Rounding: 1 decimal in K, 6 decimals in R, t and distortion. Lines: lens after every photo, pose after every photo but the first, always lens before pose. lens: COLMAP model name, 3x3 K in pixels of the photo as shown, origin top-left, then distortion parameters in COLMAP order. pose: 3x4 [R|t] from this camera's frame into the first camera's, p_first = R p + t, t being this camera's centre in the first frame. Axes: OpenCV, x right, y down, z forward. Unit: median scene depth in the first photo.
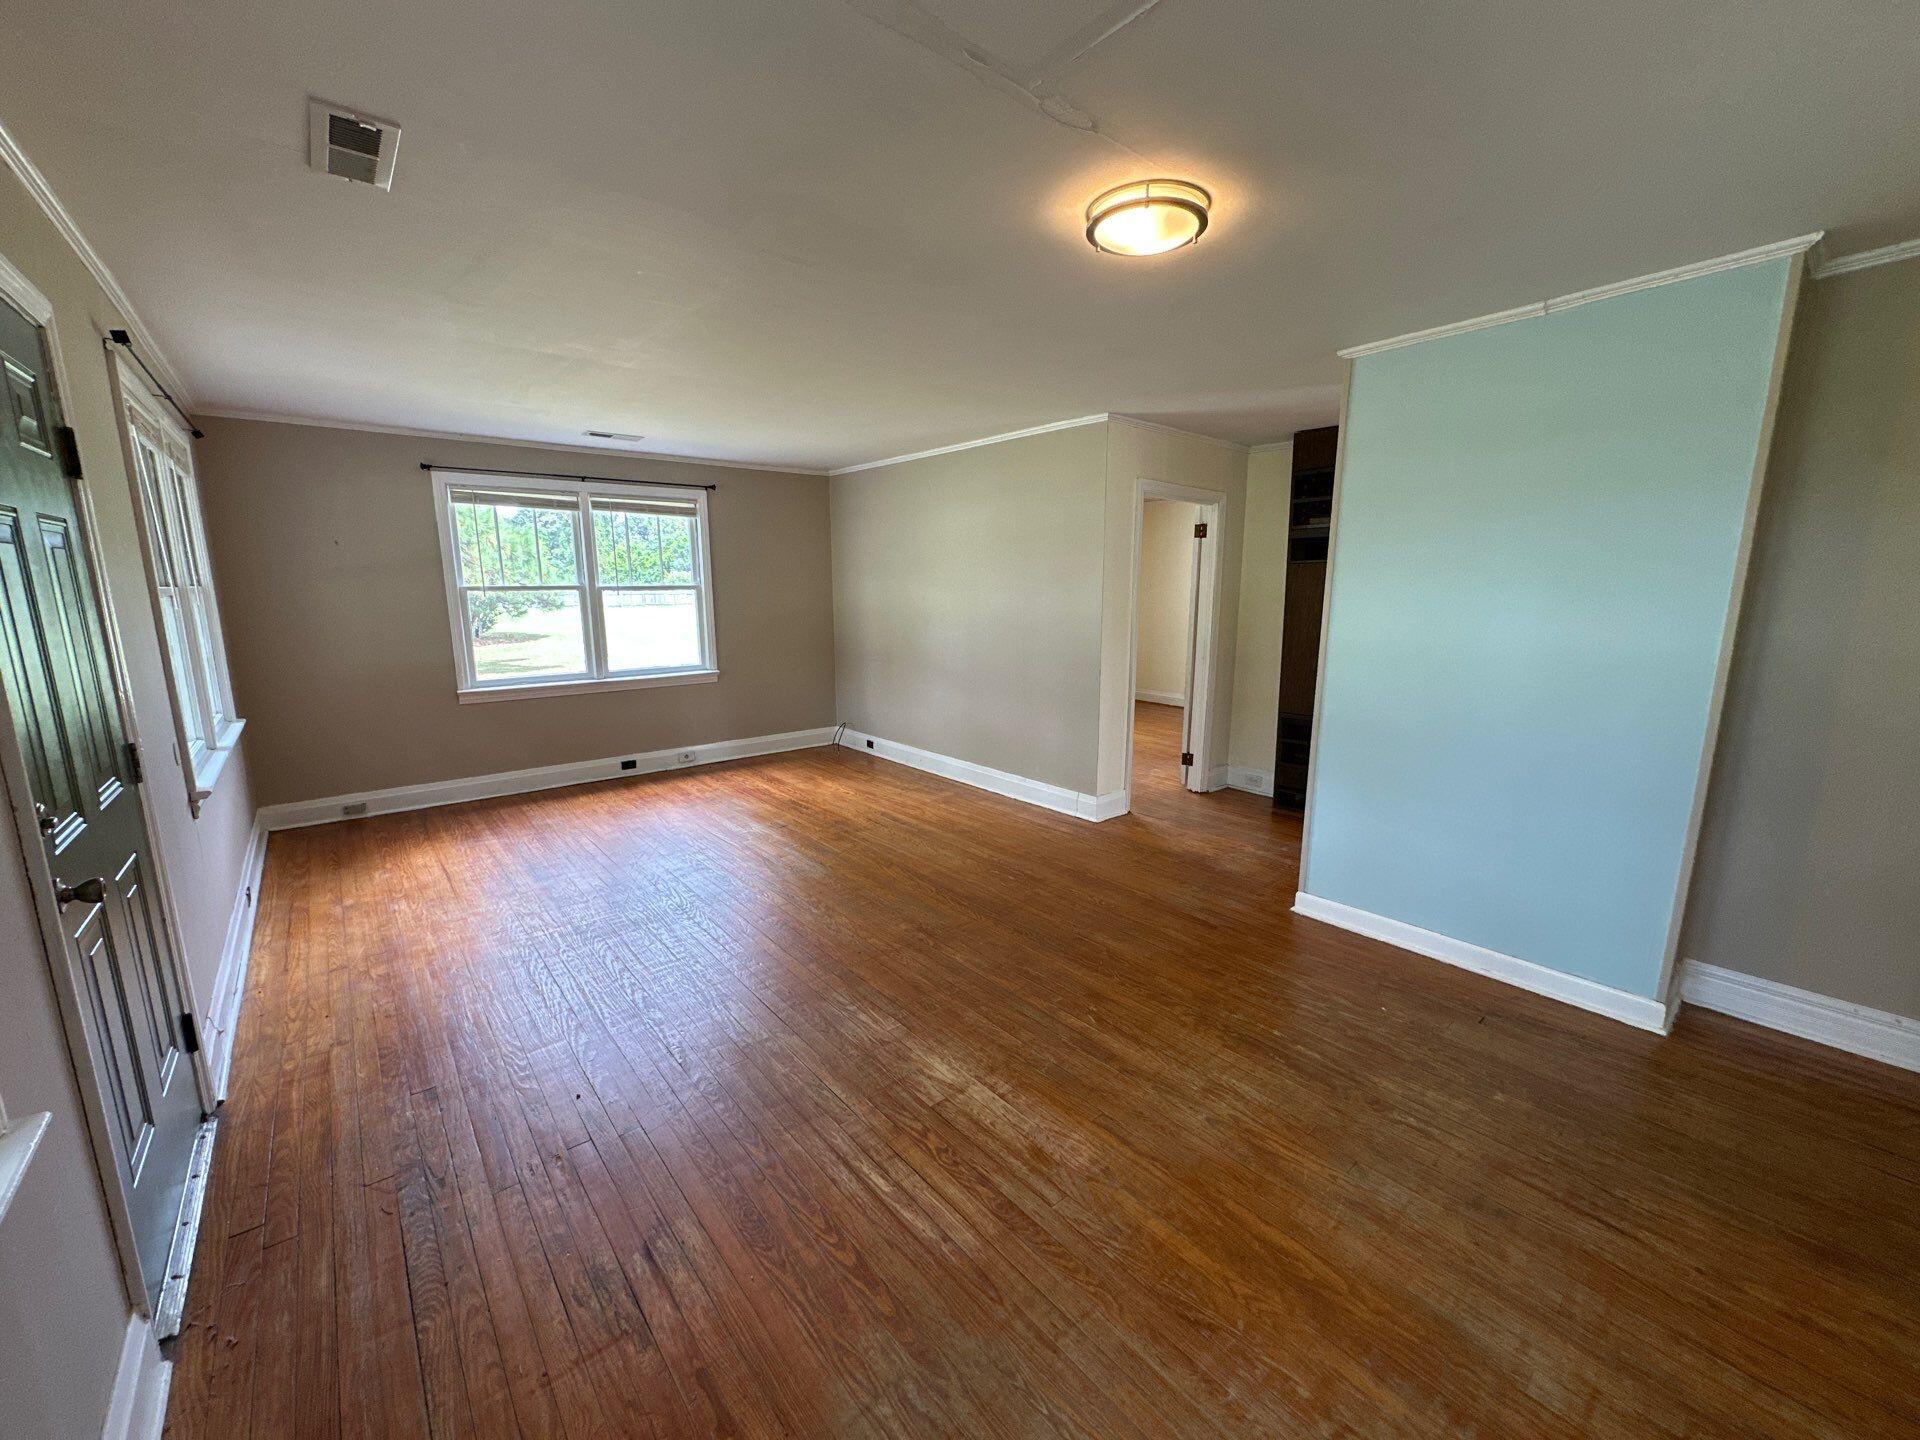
lens RADIAL K [[764.9, 0, 957.9], [0, 764.9, 721.9], [0, 0, 1]] dist [-0.002701, 0.000354]
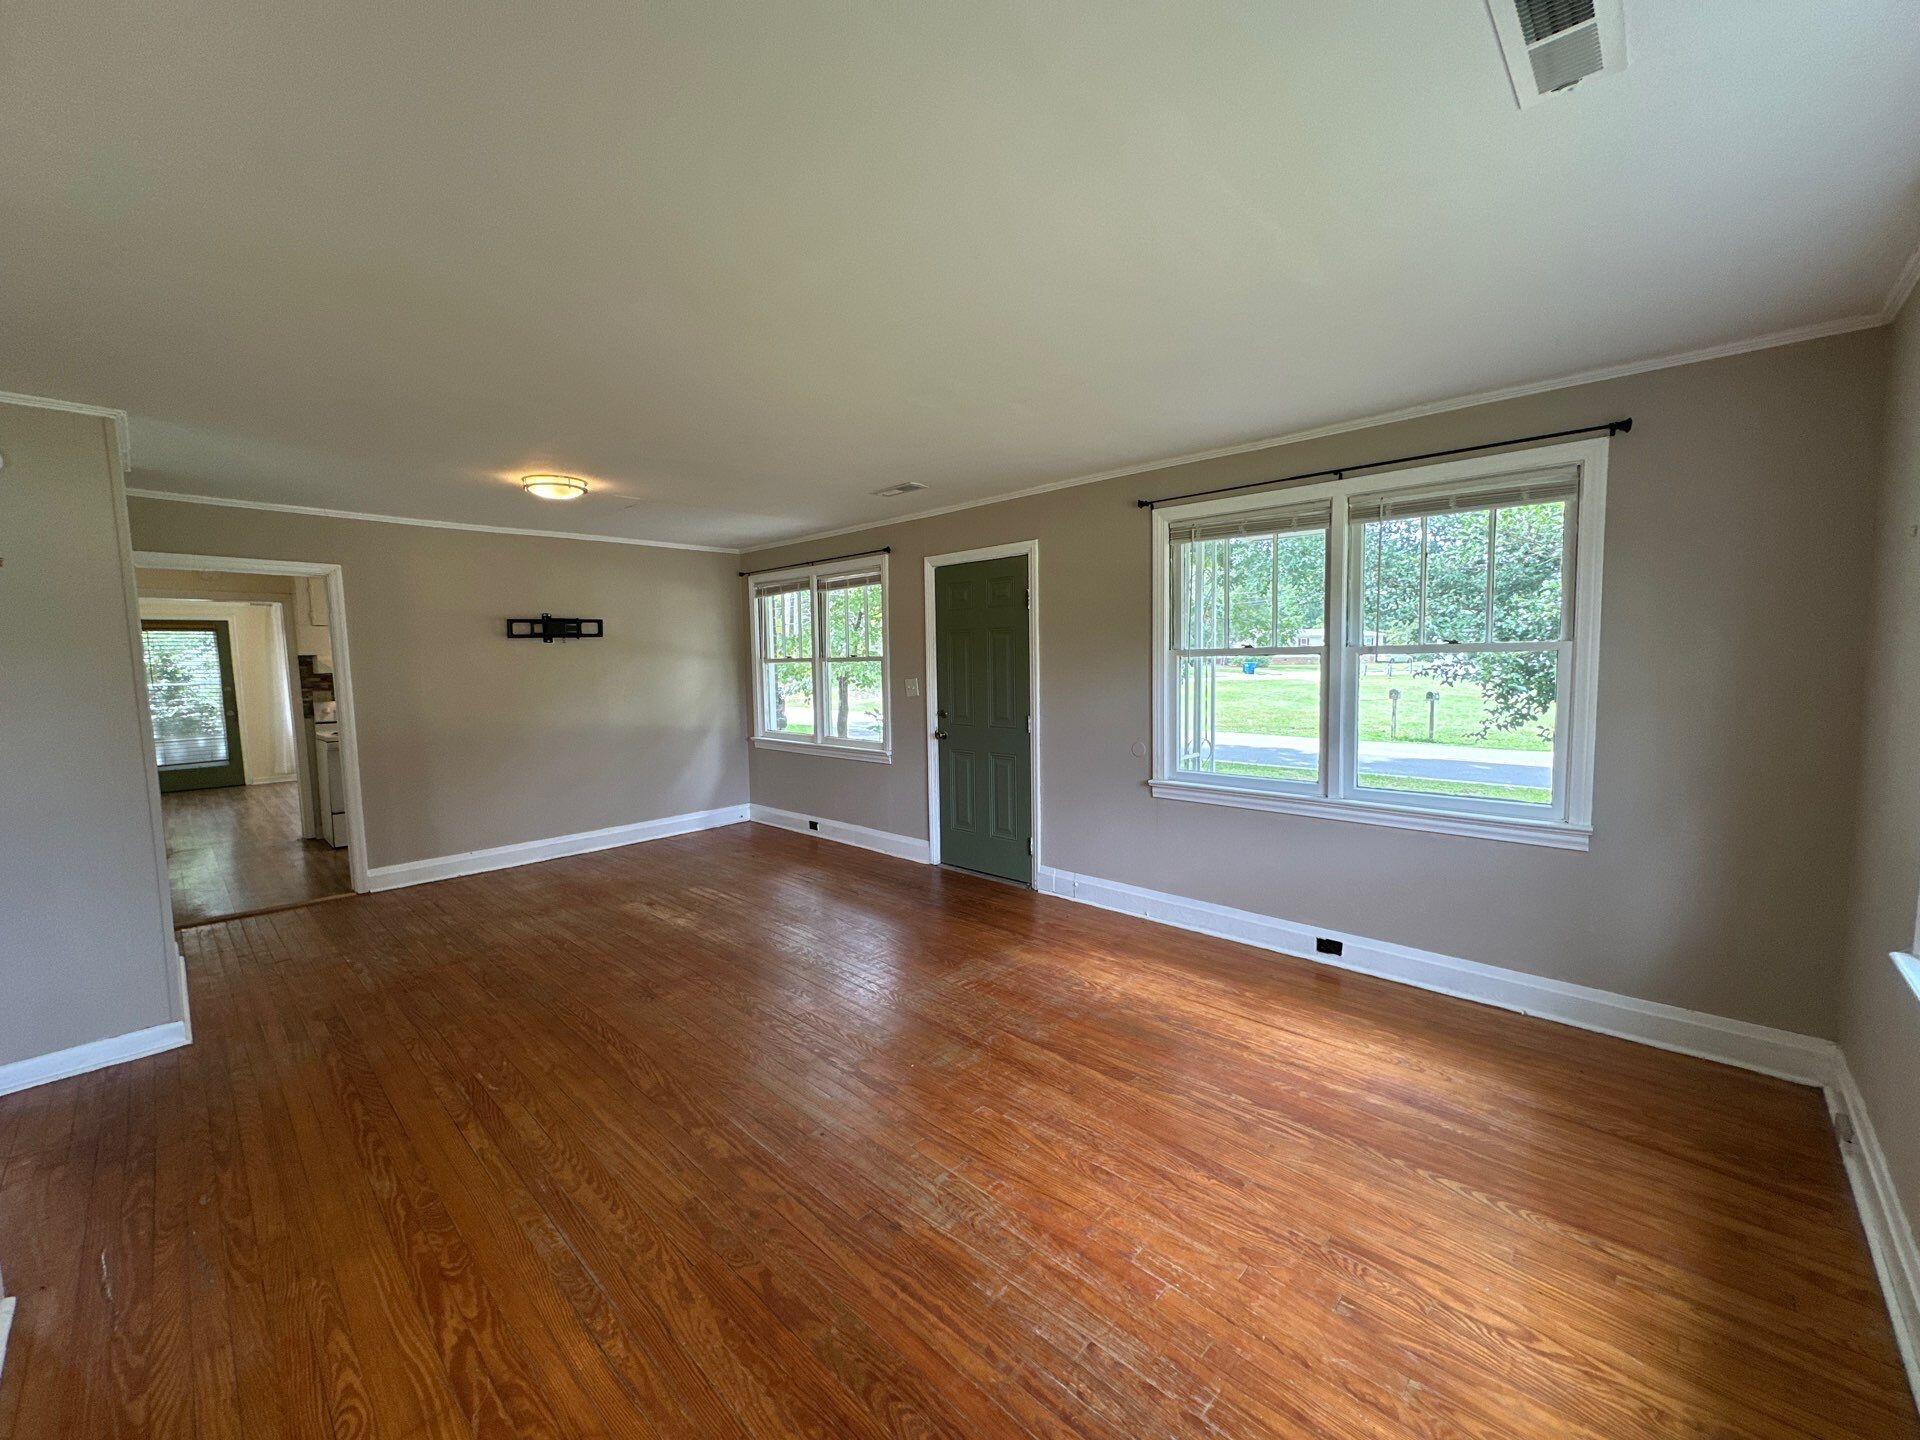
lens RADIAL K [[764.9, 0, 961.5], [0, 764.9, 717.9], [0, 0, 1]] dist [-0.002701, 0.000354]
pose [[-0.992566, 0.028747, -0.118261, -0.217711], [-0.002637, 0.966396, 0.257046, -0.216419], [0.121677, 0.255447, -0.959136, 1.222096]]
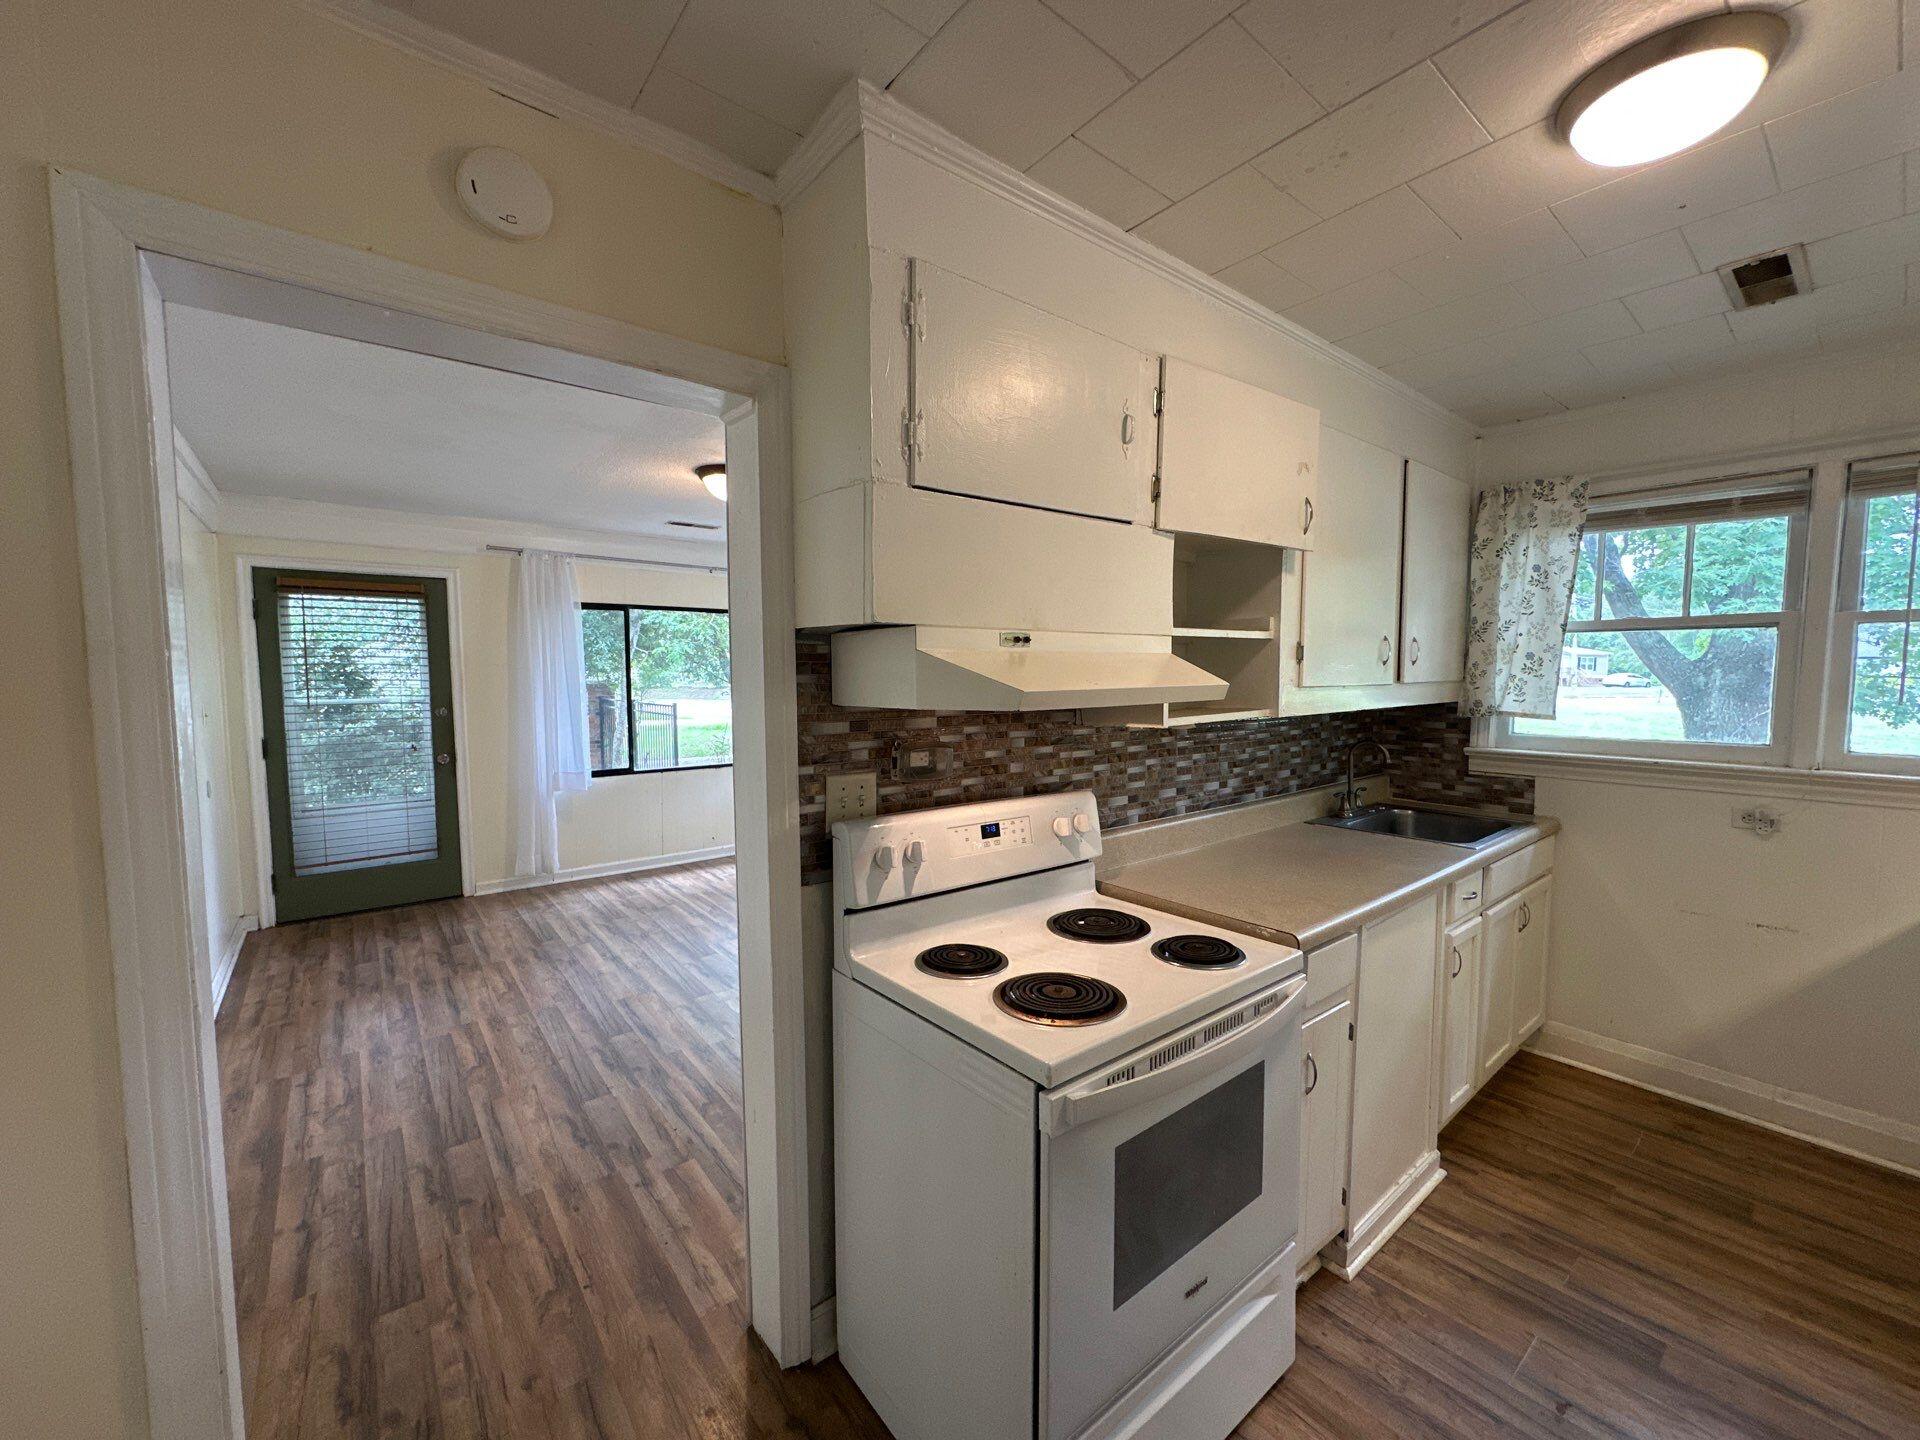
lens RADIAL K [[764.9, 0, 959.6], [0, 764.9, 721.5], [0, 0, 1]] dist [-0.002701, 0.000354]
pose [[-0.999894, -0.000521, 0.014560, 0.630684], [0.003062, 0.969537, 0.244927, -0.031021], [-0.014244, 0.244946, -0.969432, 0.176265]]
